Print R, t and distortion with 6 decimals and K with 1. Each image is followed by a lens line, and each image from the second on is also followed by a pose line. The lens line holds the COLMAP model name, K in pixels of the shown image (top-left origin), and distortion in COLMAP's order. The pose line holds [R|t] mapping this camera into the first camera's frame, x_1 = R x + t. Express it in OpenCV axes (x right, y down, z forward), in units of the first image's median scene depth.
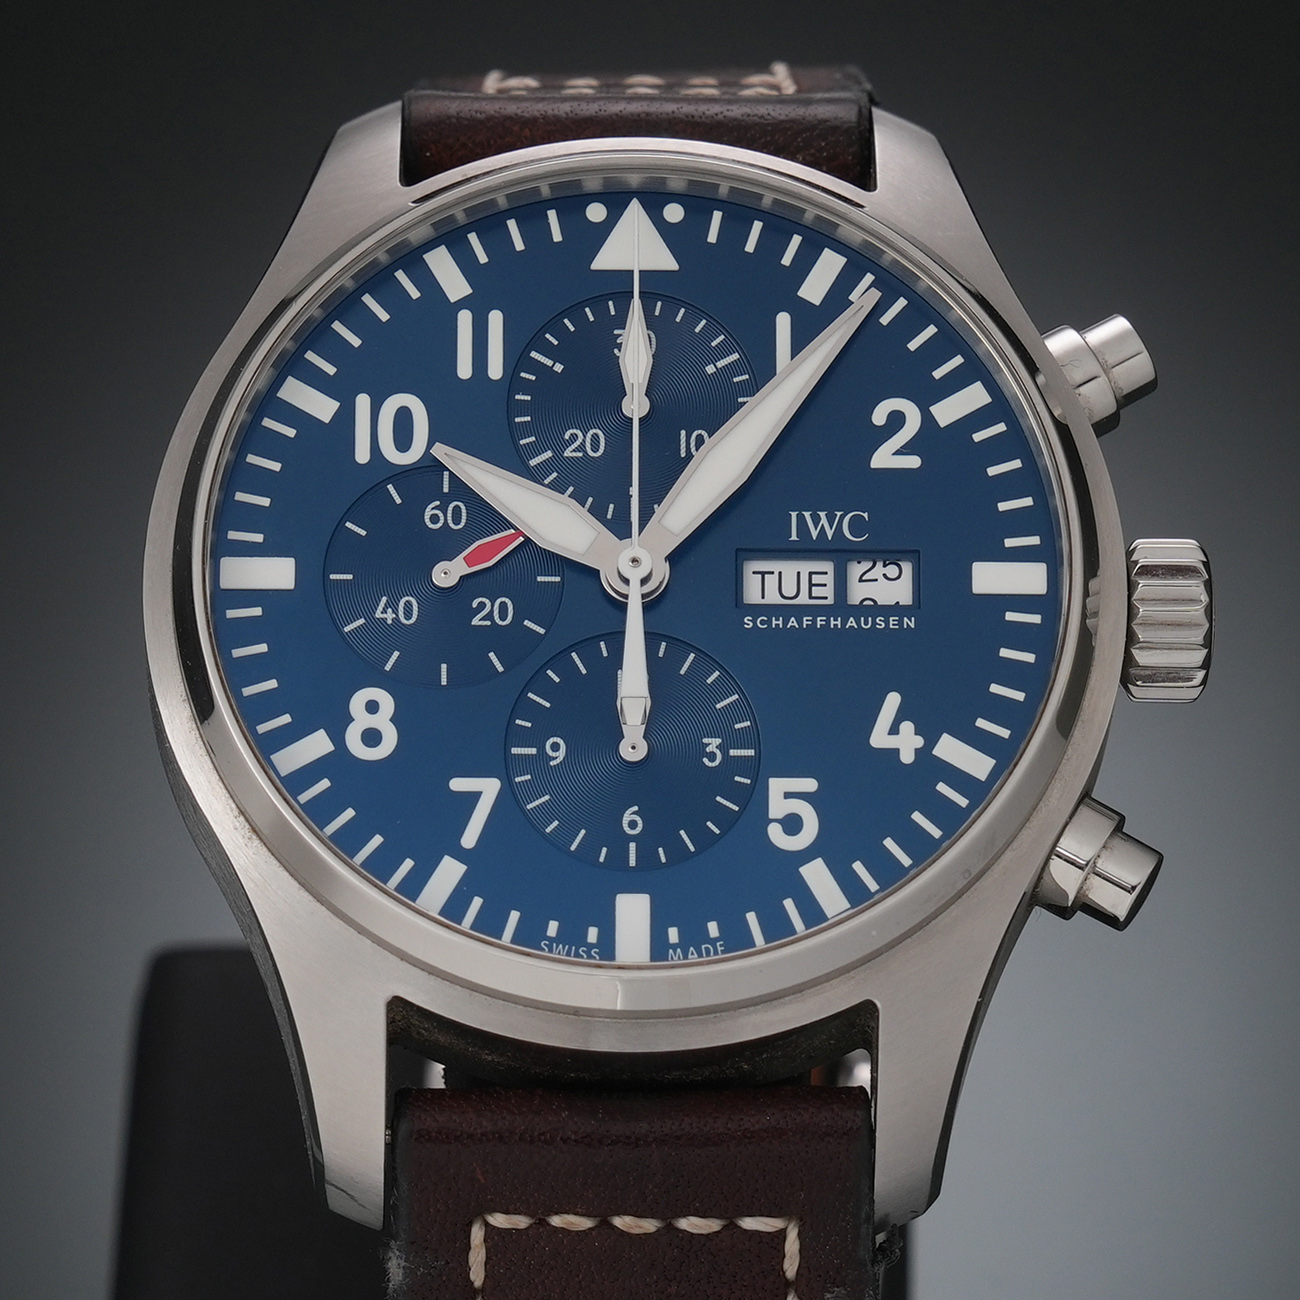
lens RADIAL K [[8876.2, 0, 650.0], [0, 8876.2, 650.0], [0, 0, 1]] dist [0.135292, 61.640219]
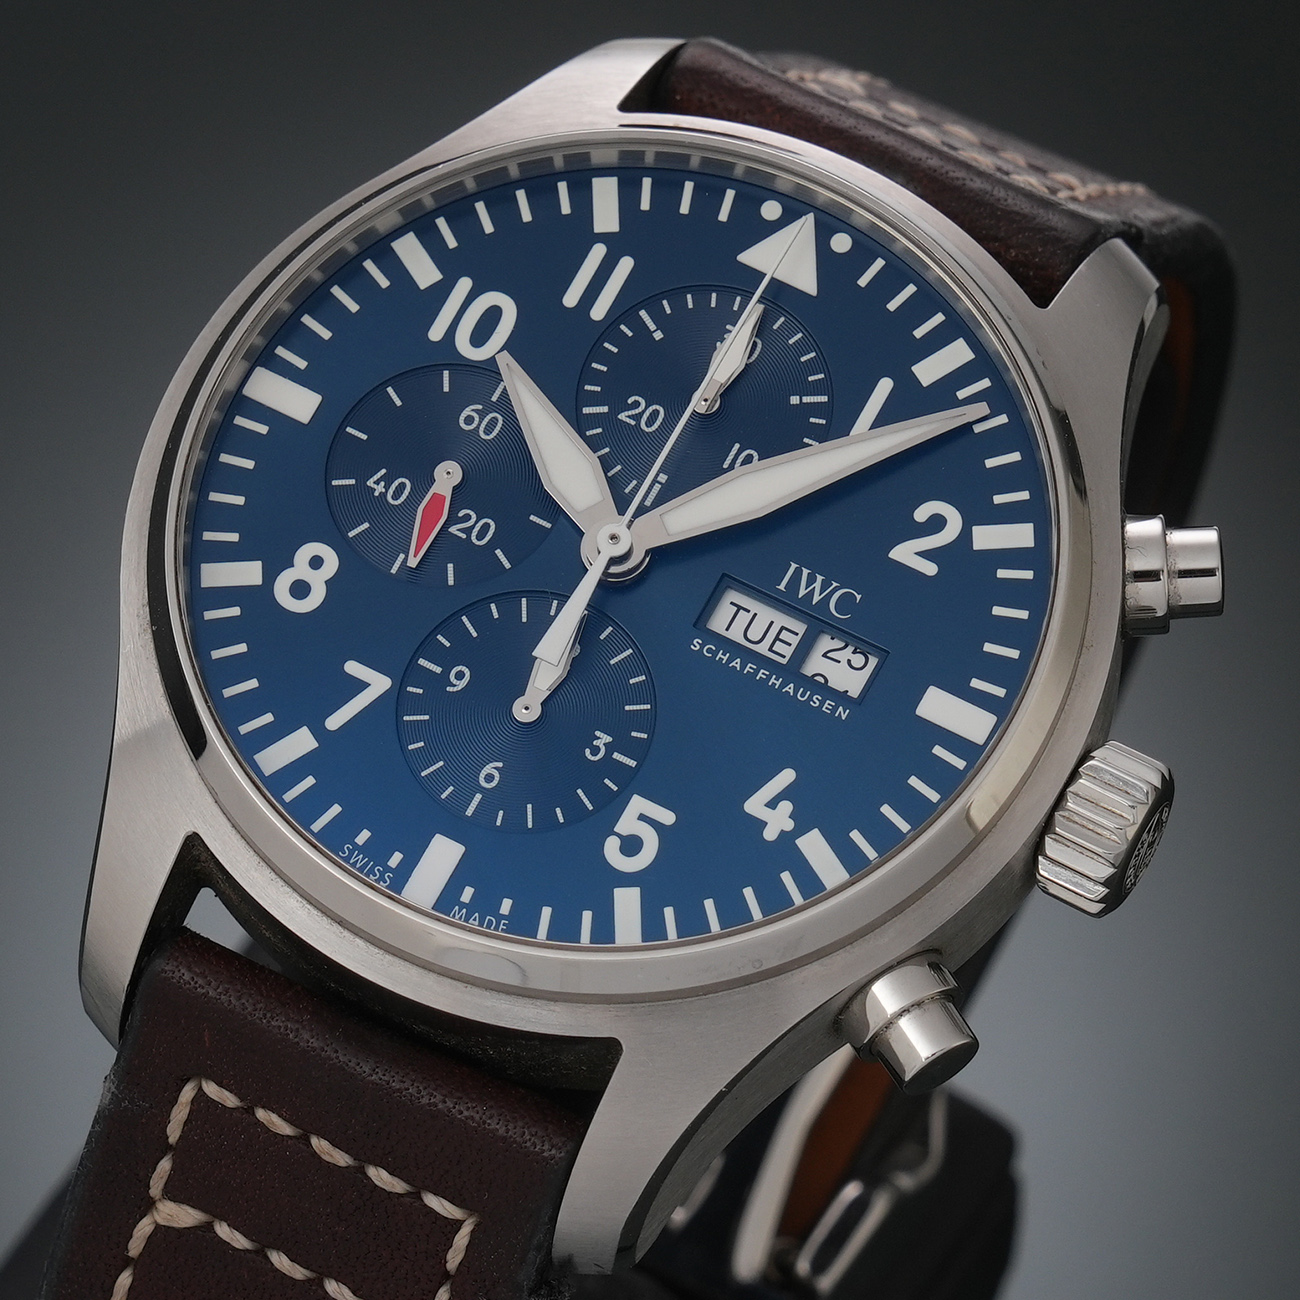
lens RADIAL K [[8876.2, 0, 650.0], [0, 8876.2, 650.0], [0, 0, 1]] dist [0.135292, 61.640219]
pose [[0.880751, 0.413294, -0.231226, 0.231906], [-0.416960, 0.908244, 0.035177, -0.034675], [0.224548, 0.065430, 0.972264, 0.050038]]
